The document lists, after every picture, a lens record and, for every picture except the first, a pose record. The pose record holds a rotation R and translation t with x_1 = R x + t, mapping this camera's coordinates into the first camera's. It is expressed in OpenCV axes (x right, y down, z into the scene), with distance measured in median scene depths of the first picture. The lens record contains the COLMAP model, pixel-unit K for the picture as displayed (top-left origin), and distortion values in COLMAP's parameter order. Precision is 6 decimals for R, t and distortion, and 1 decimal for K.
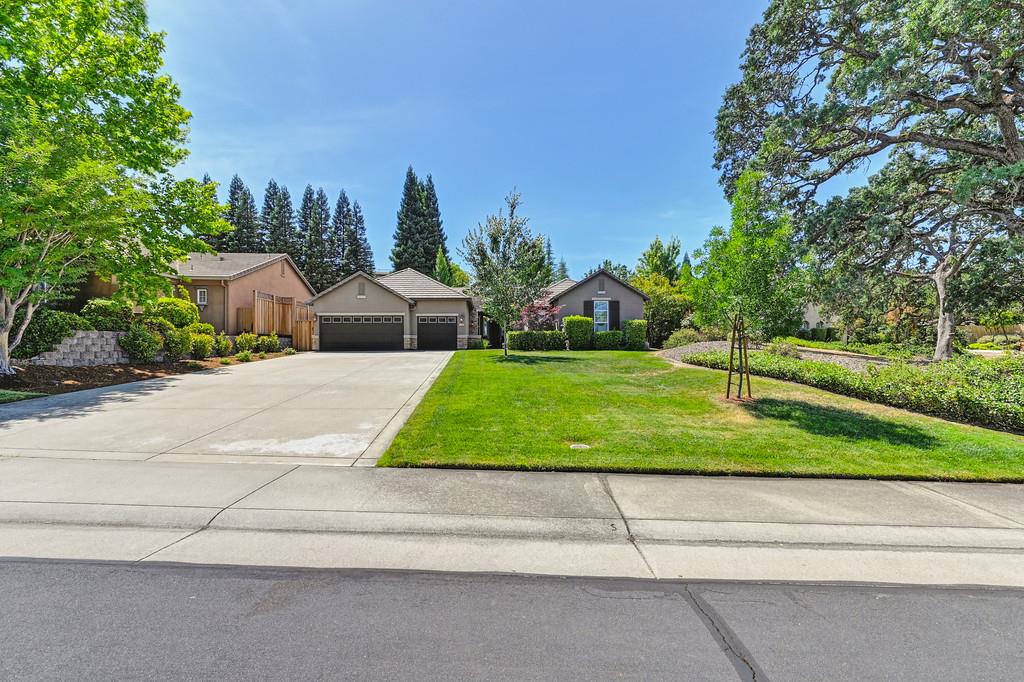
lens RADIAL K [[389.6, 0, 508.3], [0, 389.6, 345.7], [0, 0, 1]] dist [0.013971, -0.000058]
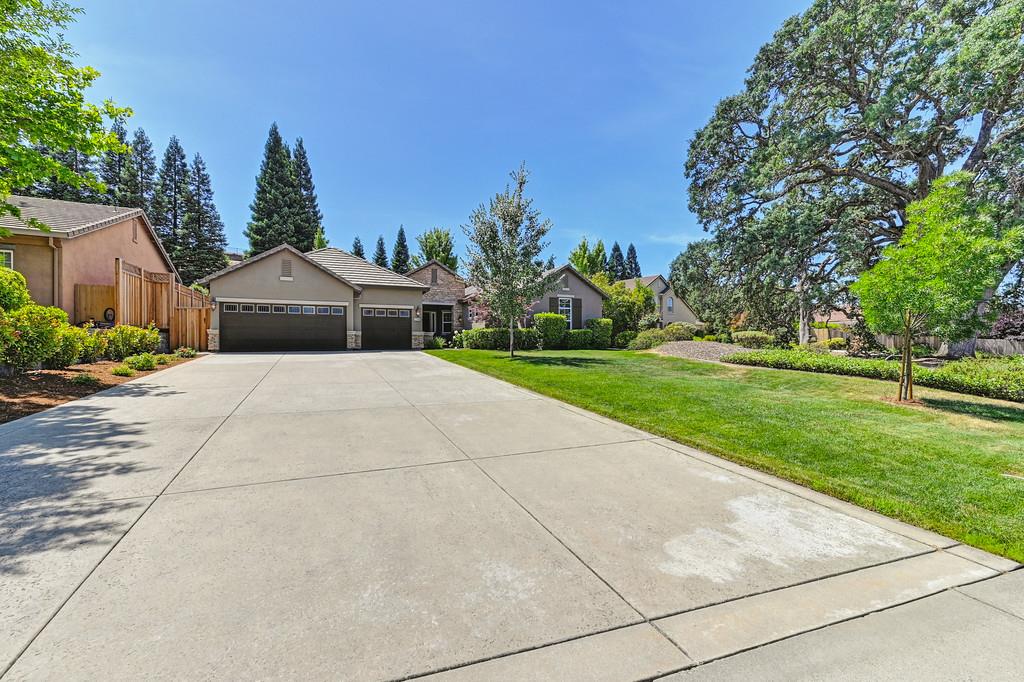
lens RADIAL K [[396.0, 0, 513.6], [0, 396.0, 347.8], [0, 0, 1]] dist [0.009422, 0.000061]
pose [[0.936789, -0.001631, 0.349890, -0.222561], [-0.002019, 0.999947, 0.010068, -0.001983], [-0.349888, -0.010138, 0.936737, 0.130602]]
